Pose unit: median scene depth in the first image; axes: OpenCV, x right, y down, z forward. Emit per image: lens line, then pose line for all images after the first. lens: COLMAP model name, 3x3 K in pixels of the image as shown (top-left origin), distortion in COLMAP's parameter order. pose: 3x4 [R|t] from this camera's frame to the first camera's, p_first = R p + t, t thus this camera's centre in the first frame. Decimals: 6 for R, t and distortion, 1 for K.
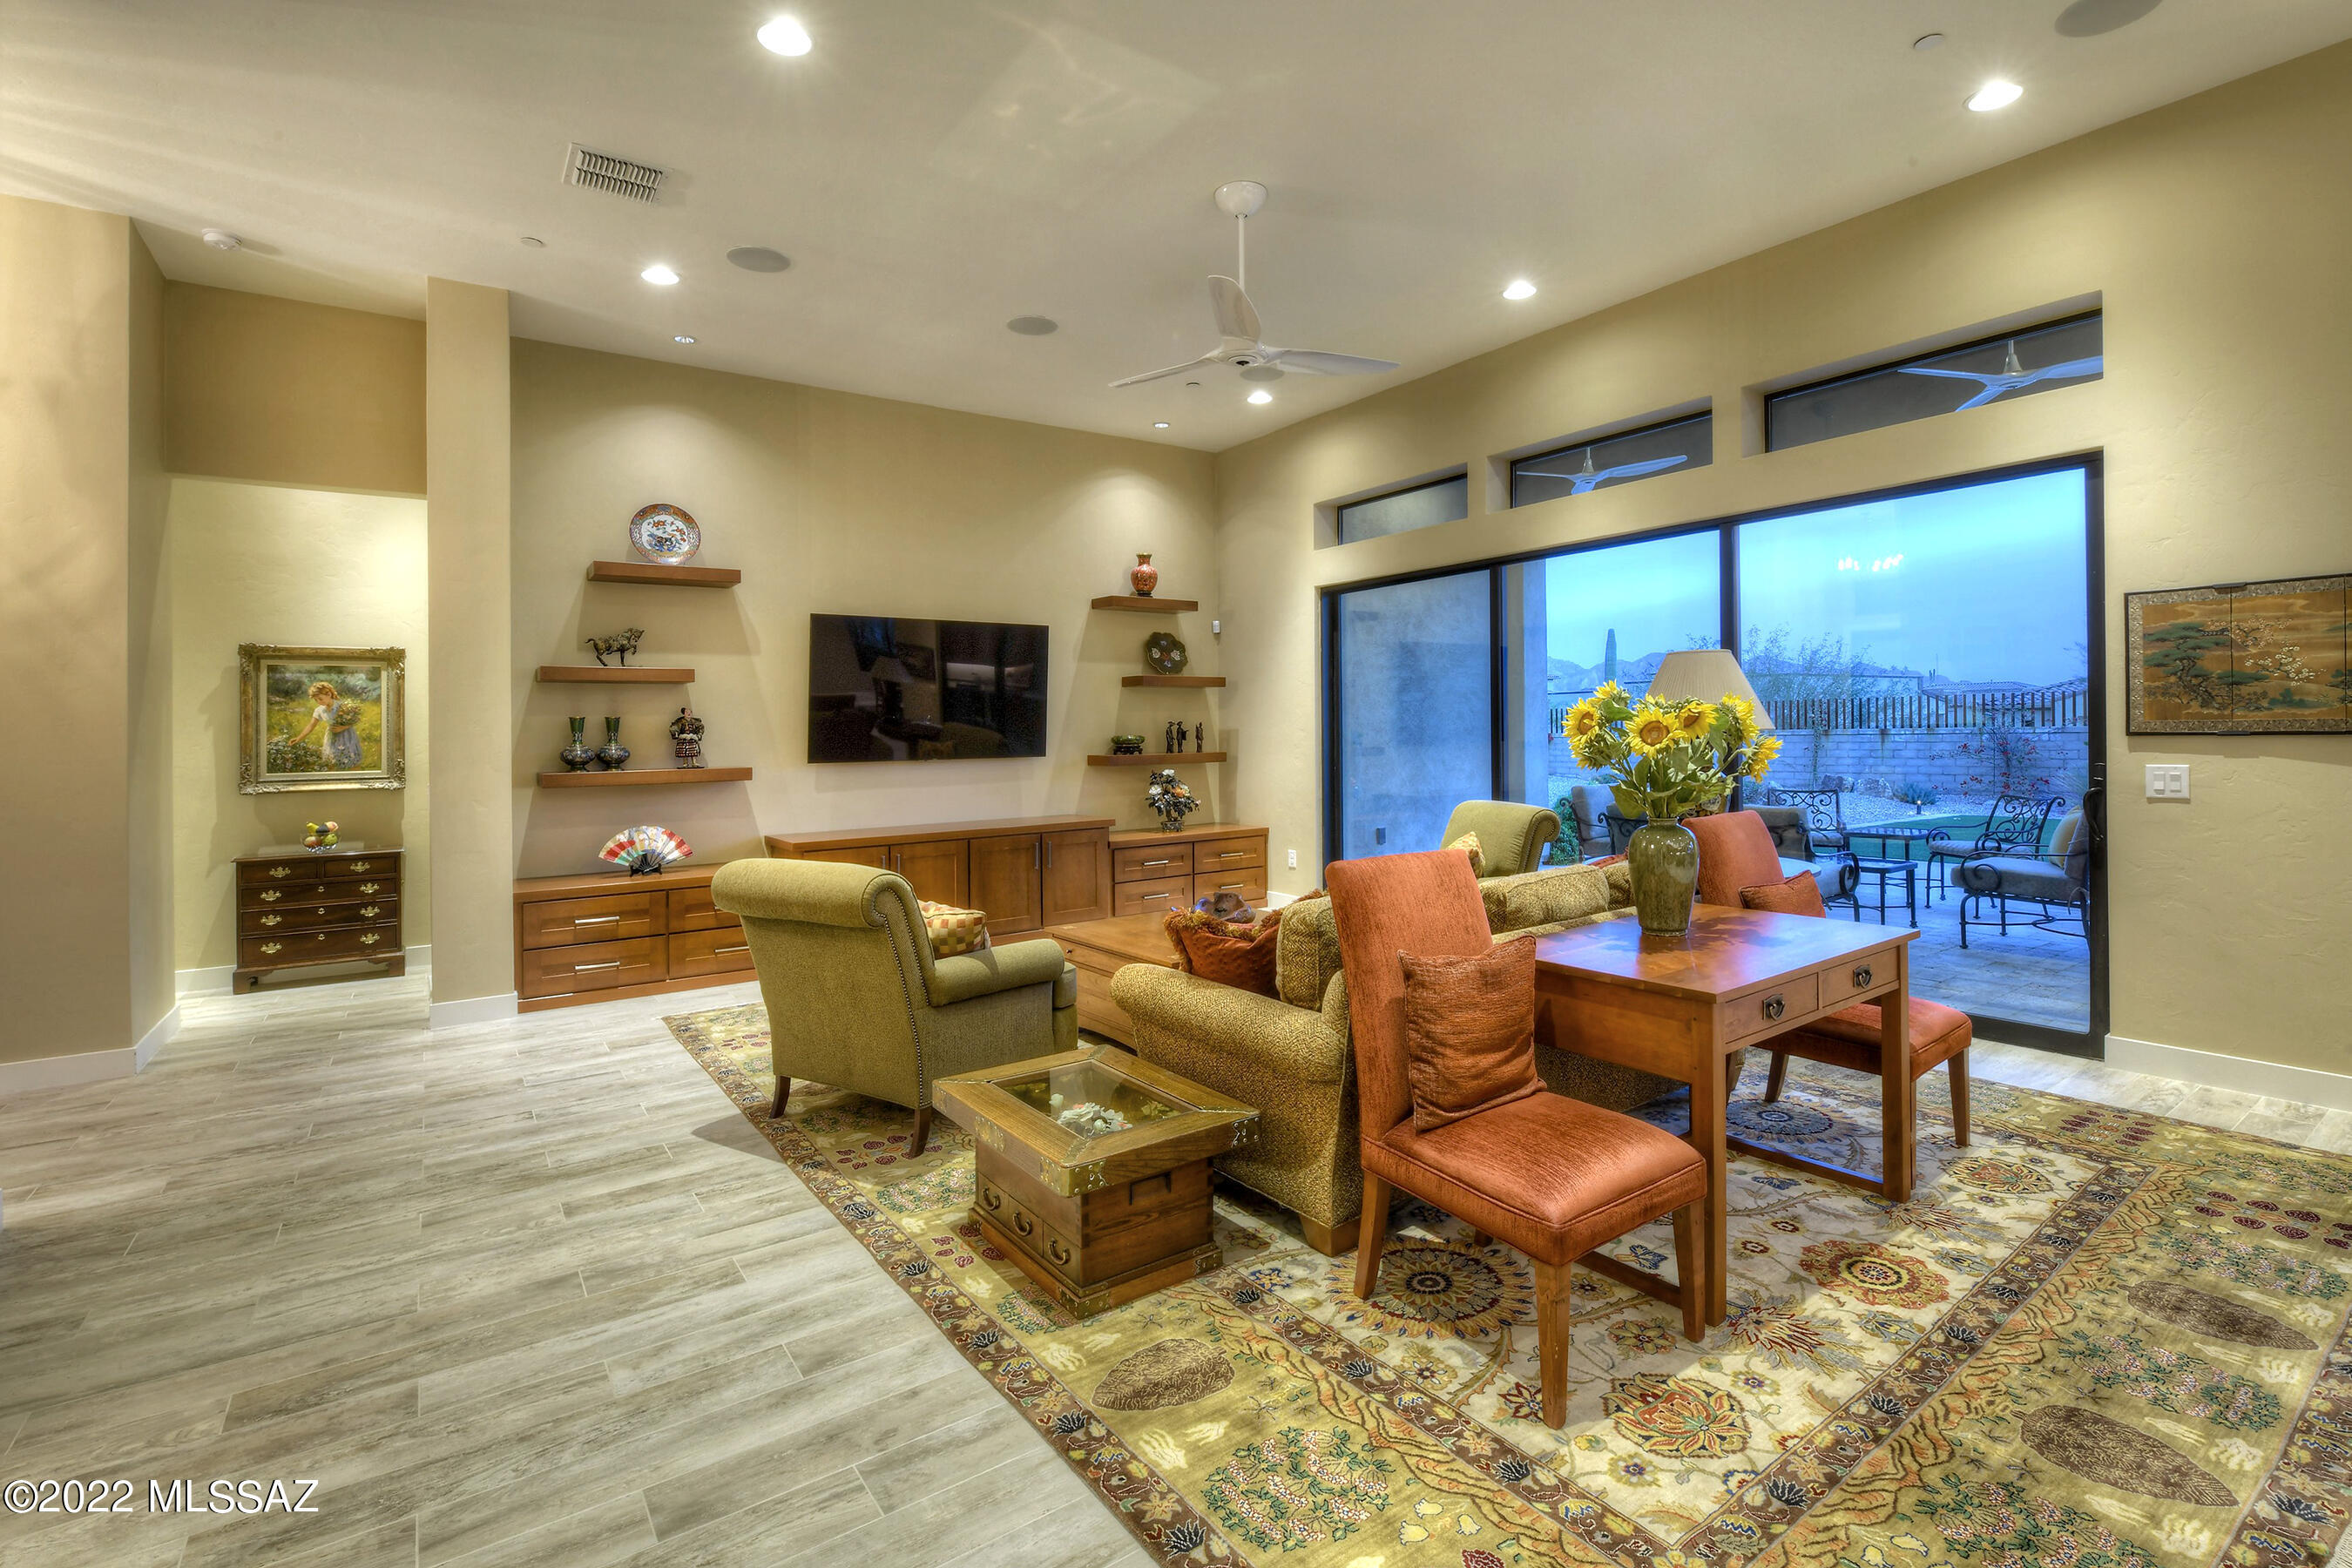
lens RADIAL K [[1075.9, 0, 1183.1], [0, 1075.9, 743.4], [0, 0, 1]] dist [-0.000554, -0.000101]
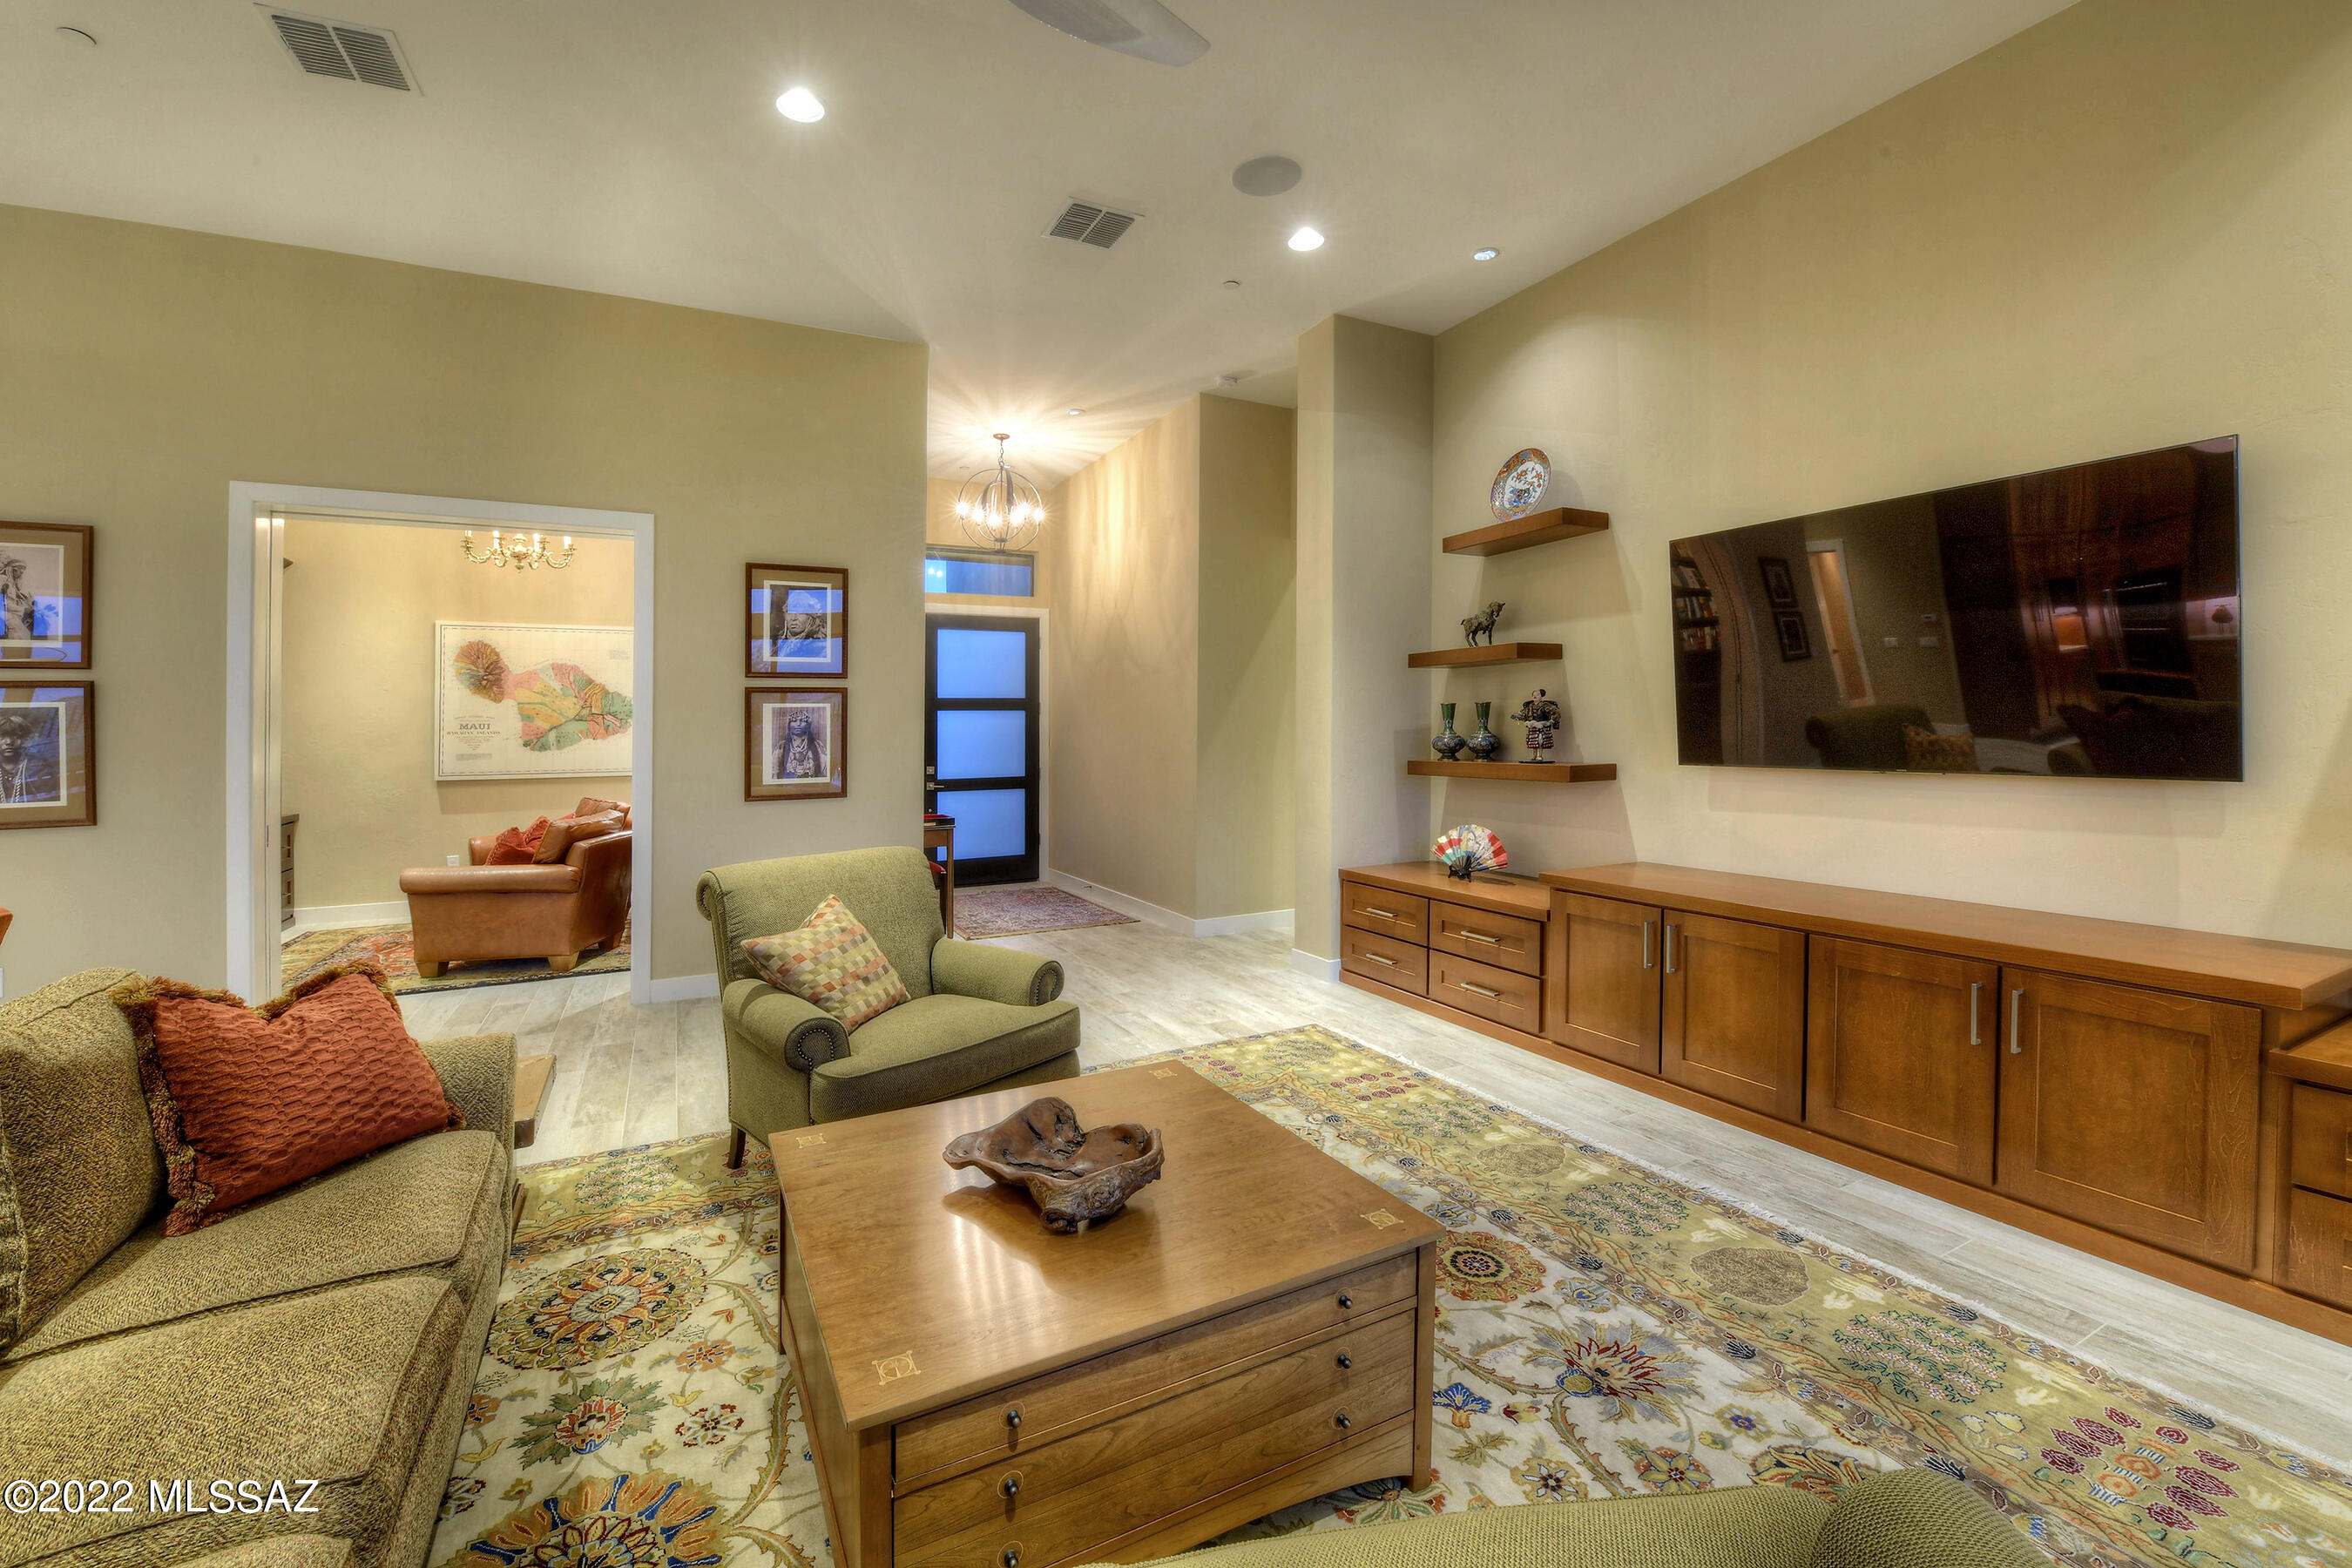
lens RADIAL K [[991.4, 0, 1179.1], [0, 991.4, 711.7], [0, 0, 1]] dist [-0.001408, -0.000232]
pose [[-0.131022, 0.009099, -0.991338, 0.331442], [0.008448, 0.999932, 0.008061, -0.024525], [0.991343, -0.007319, -0.131090, 0.833888]]
